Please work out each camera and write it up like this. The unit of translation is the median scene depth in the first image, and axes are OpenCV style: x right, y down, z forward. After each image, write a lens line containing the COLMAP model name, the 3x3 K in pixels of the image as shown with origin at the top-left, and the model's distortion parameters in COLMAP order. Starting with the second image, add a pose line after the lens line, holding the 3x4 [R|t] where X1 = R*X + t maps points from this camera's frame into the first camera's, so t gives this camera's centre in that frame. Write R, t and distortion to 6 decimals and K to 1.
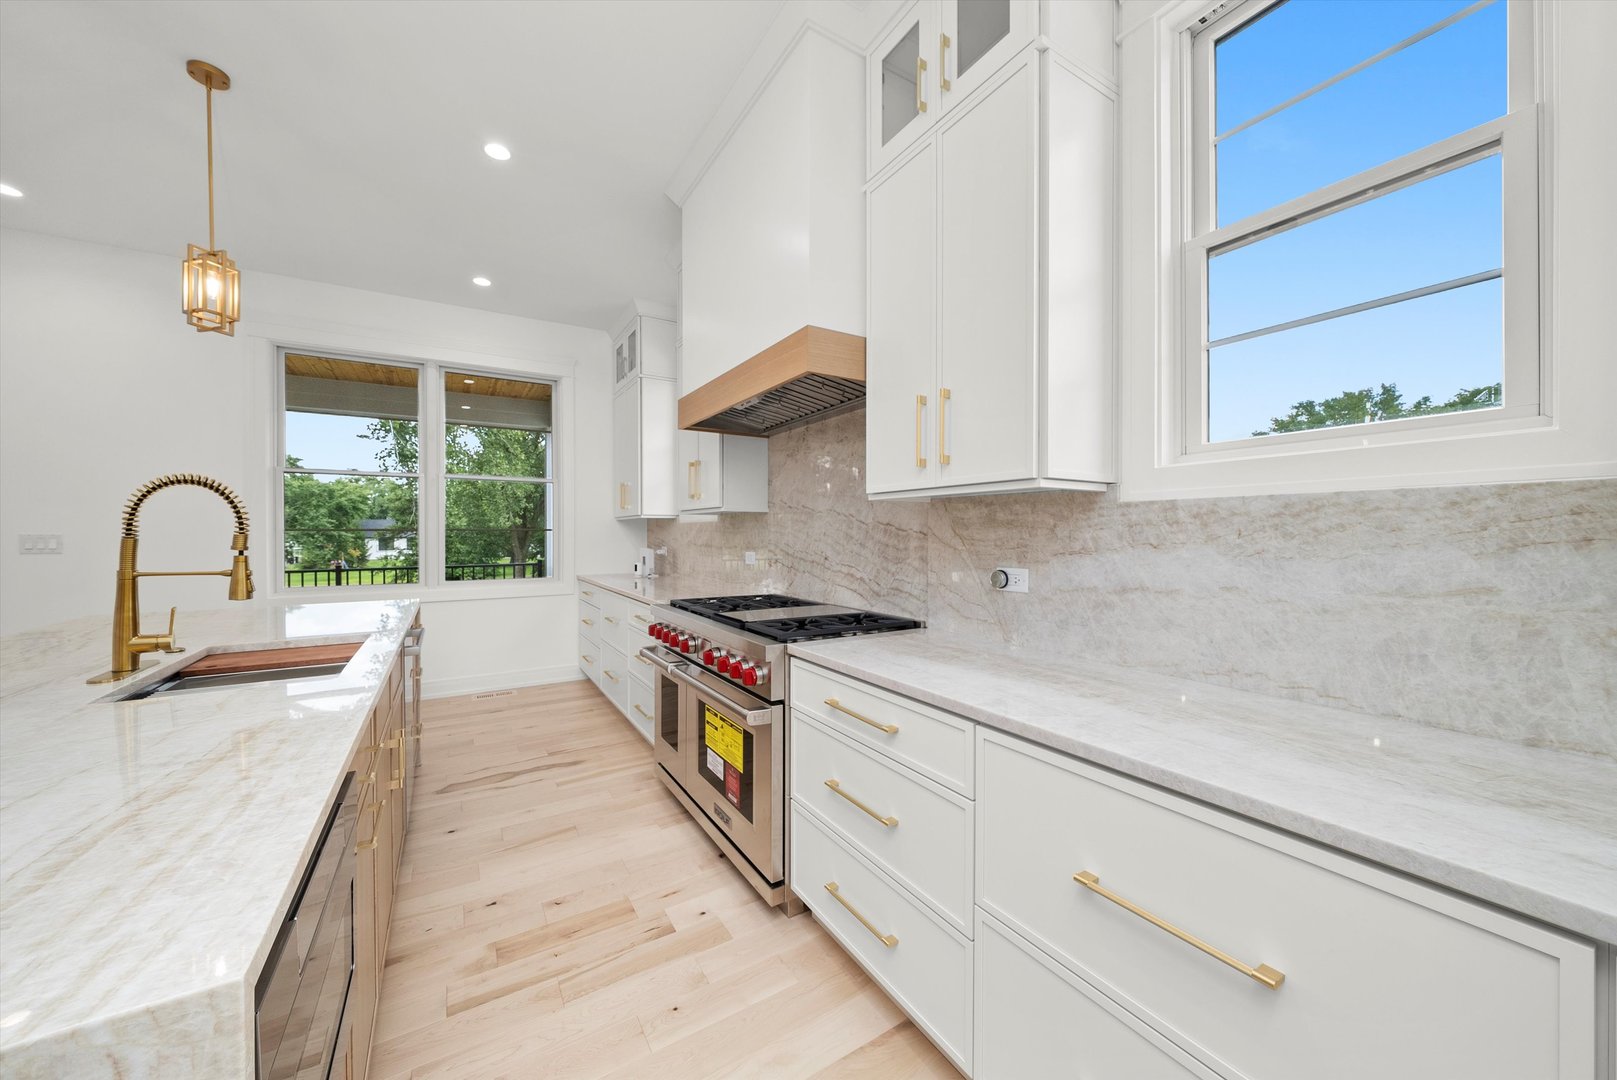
lens RADIAL K [[570.8, 0, 807.5], [0, 570.8, 533.2], [0, 0, 1]] dist [-0.000330, -0.000052]
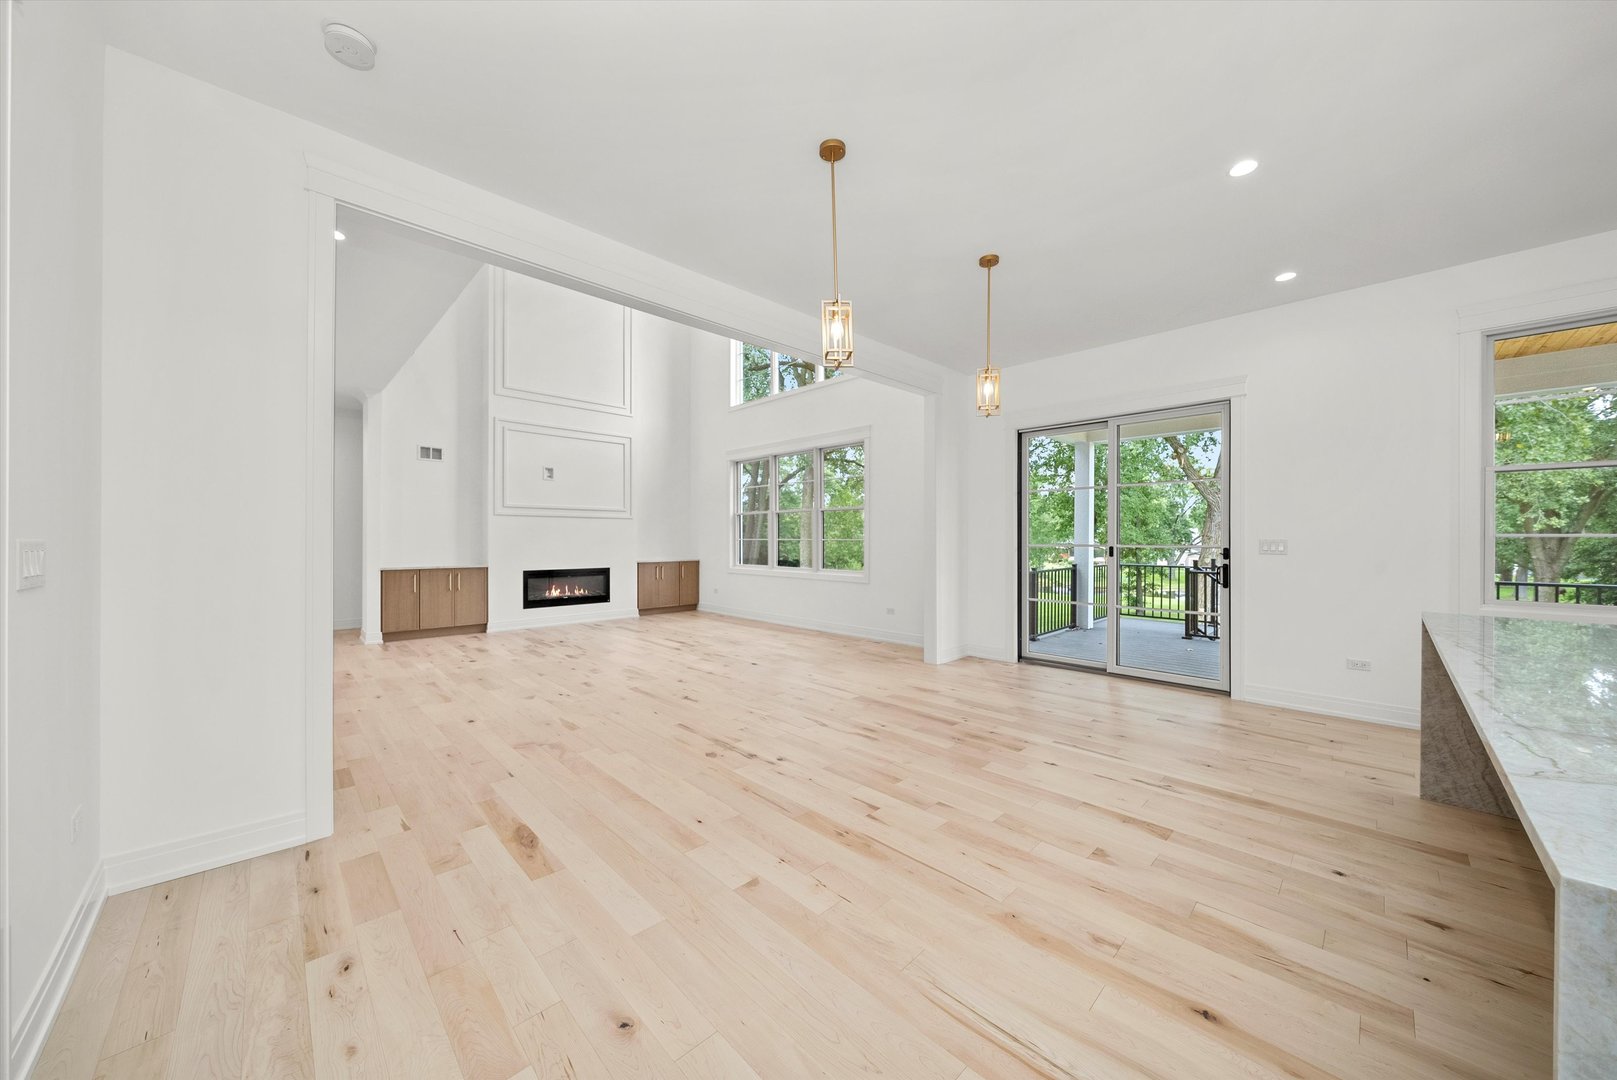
lens RADIAL K [[560.1, 0, 801.3], [0, 560.1, 537.9], [0, 0, 1]] dist [-0.001471, -0.000037]
pose [[0.205196, 0.000296, -0.978721, -0.516759], [-0.002859, 0.999996, -0.000296, 0.001526], [0.978717, 0.002859, 0.205196, -0.541066]]
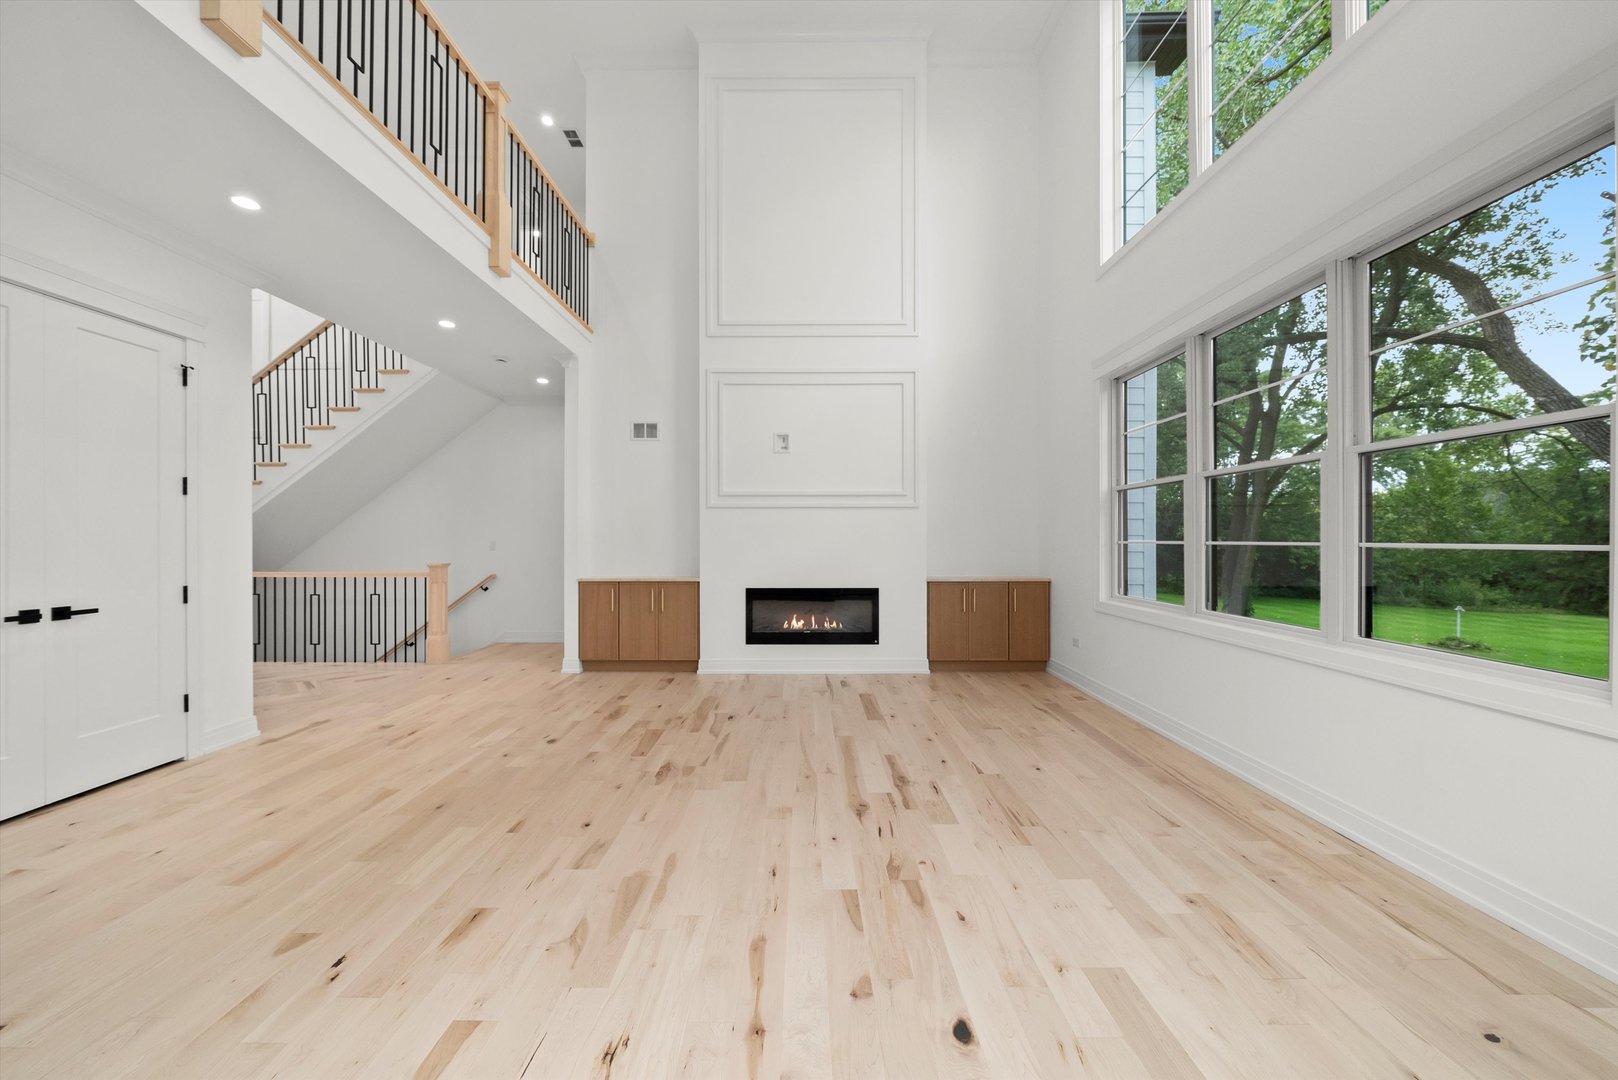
lens RADIAL K [[565.2, 0, 802.5], [0, 565.2, 540.0], [0, 0, 1]] dist [-0.001966, -0.000214]
pose [[-0.532976, 0.002471, -0.846127, -2.631843], [0.000277, 0.999996, 0.002746, -0.003260], [0.846131, 0.001229, -0.532974, 0.028517]]
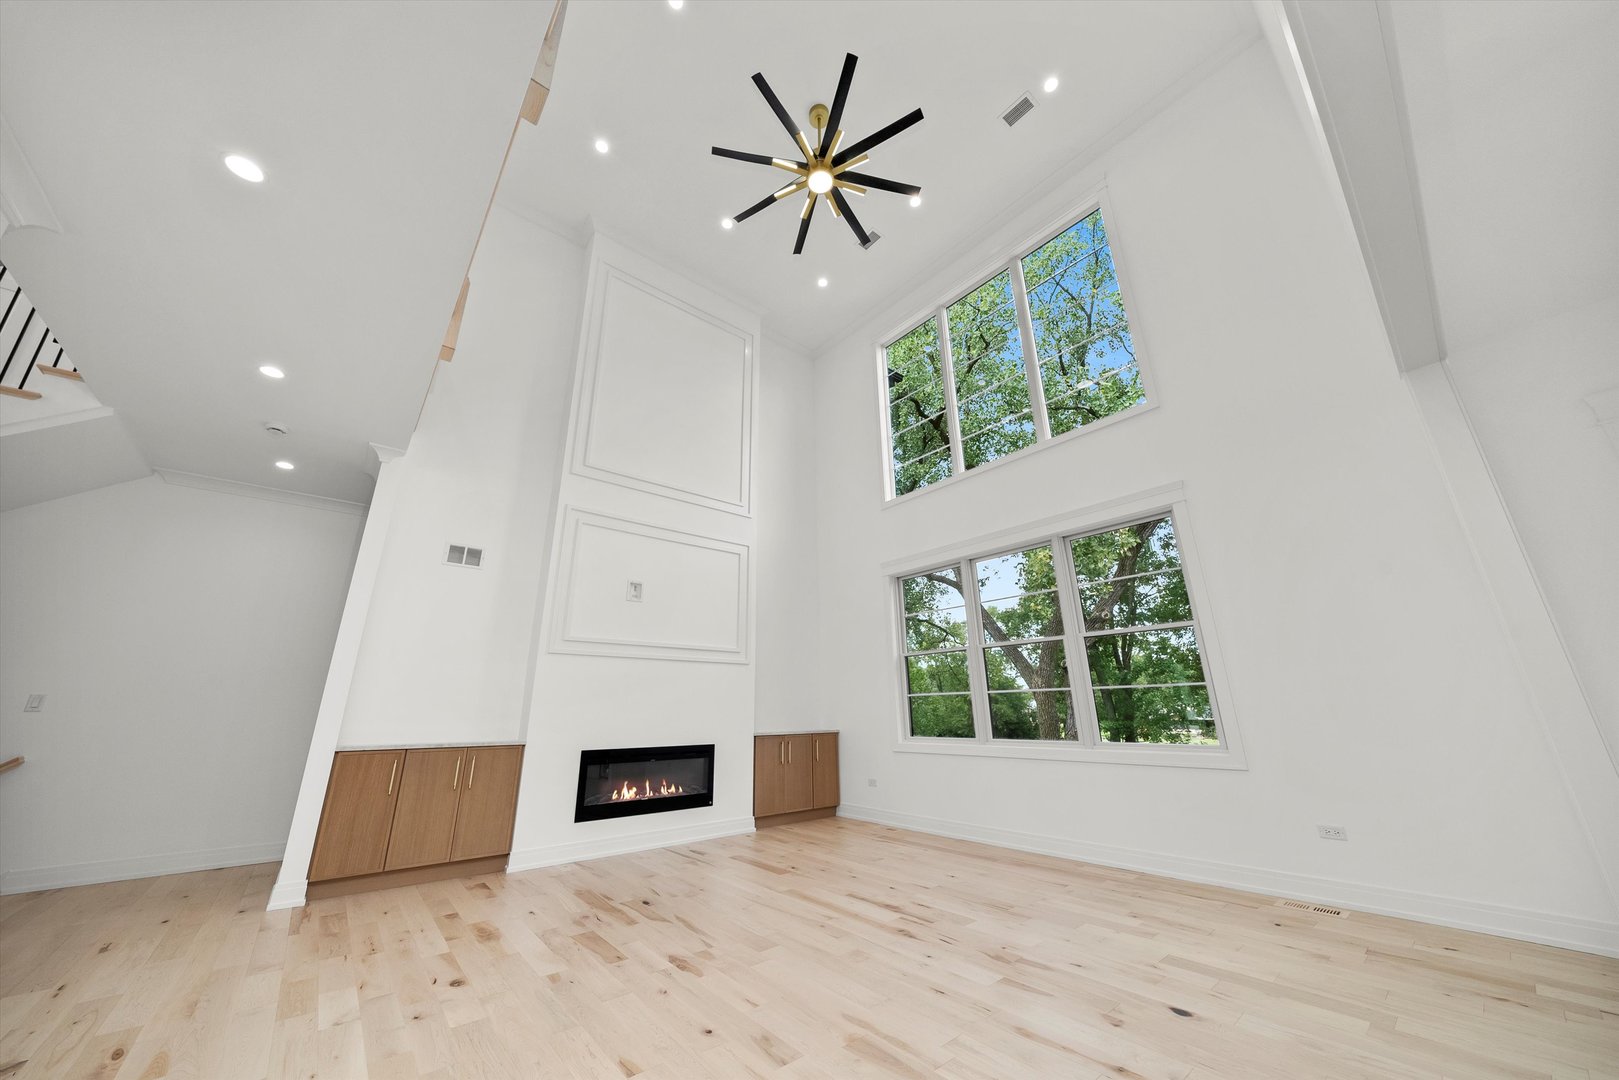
lens RADIAL K [[556.2, 0, 804.5], [0, 556.2, 529.6], [0, 0, 1]] dist [-0.006555, -0.000213]
pose [[0.134834, -0.312622, -0.940259, -2.195880], [0.010395, 0.949318, -0.314144, 0.097240], [0.990814, 0.032583, 0.131250, -1.062185]]
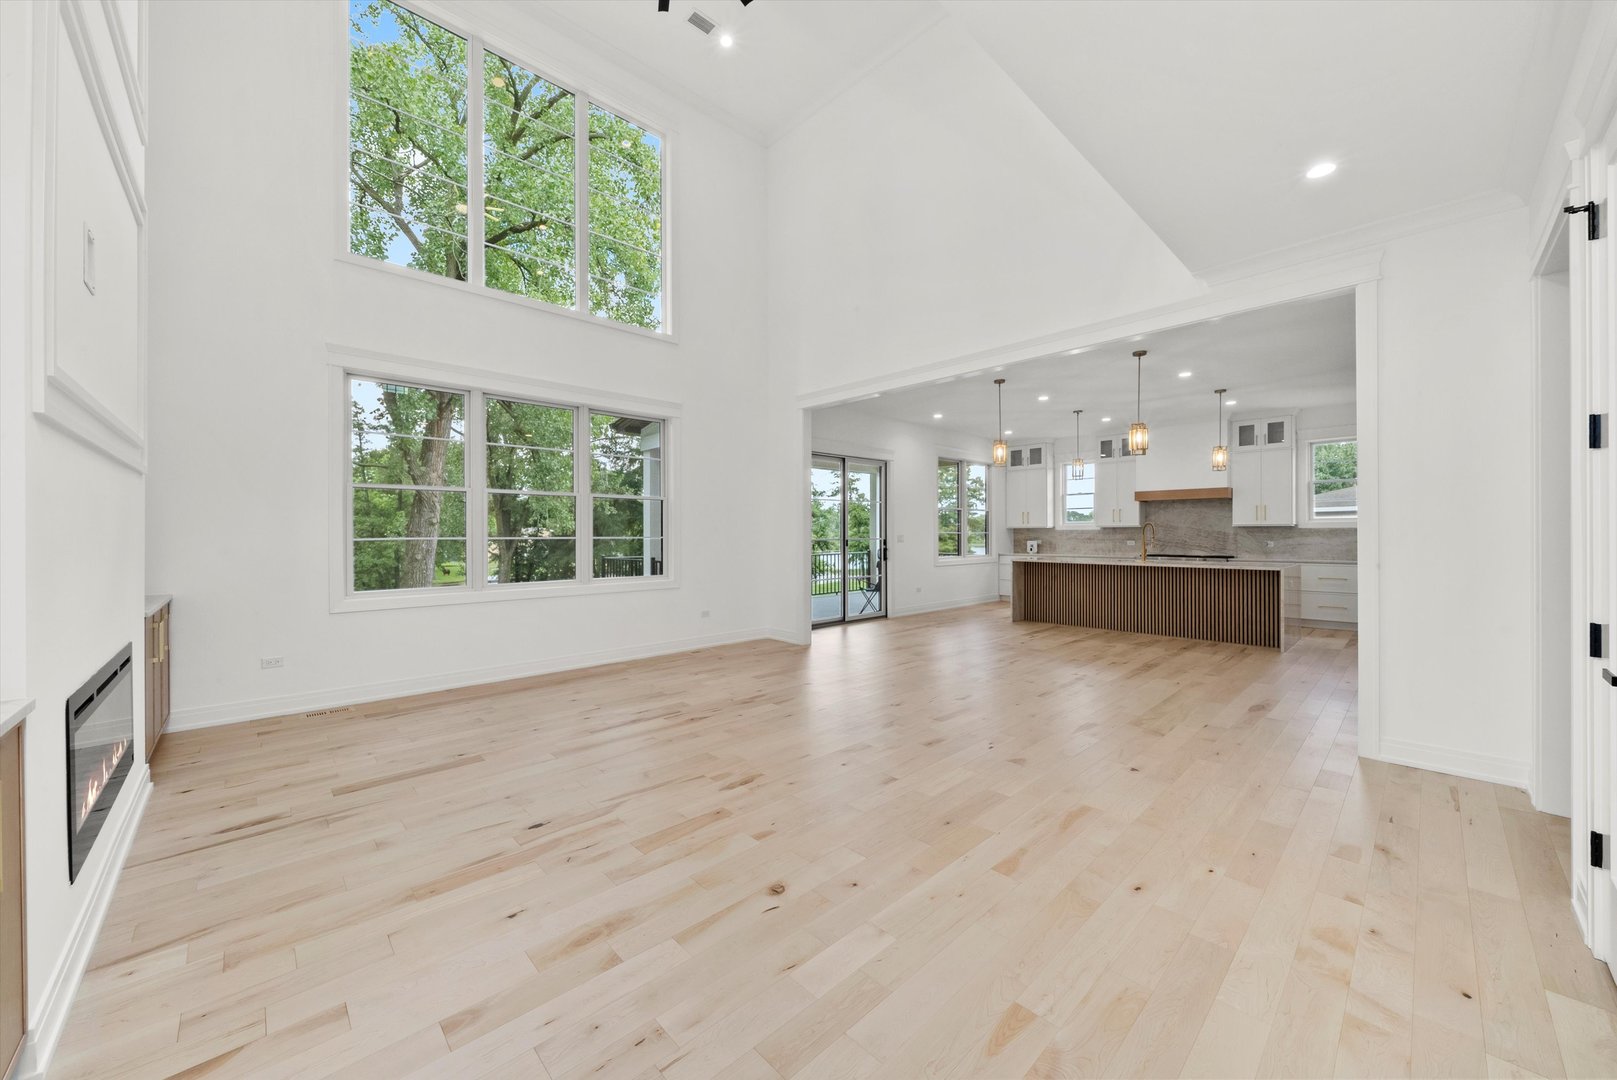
lens RADIAL K [[593.0, 0, 800.5], [0, 593.0, 530.5], [0, 0, 1]] dist [-0.002412, -0.000249]
pose [[0.980840, -0.000029, 0.194813, -3.905974], [0.001285, 0.999979, -0.006322, -0.003741], [-0.194808, 0.006452, 0.980820, -2.701869]]
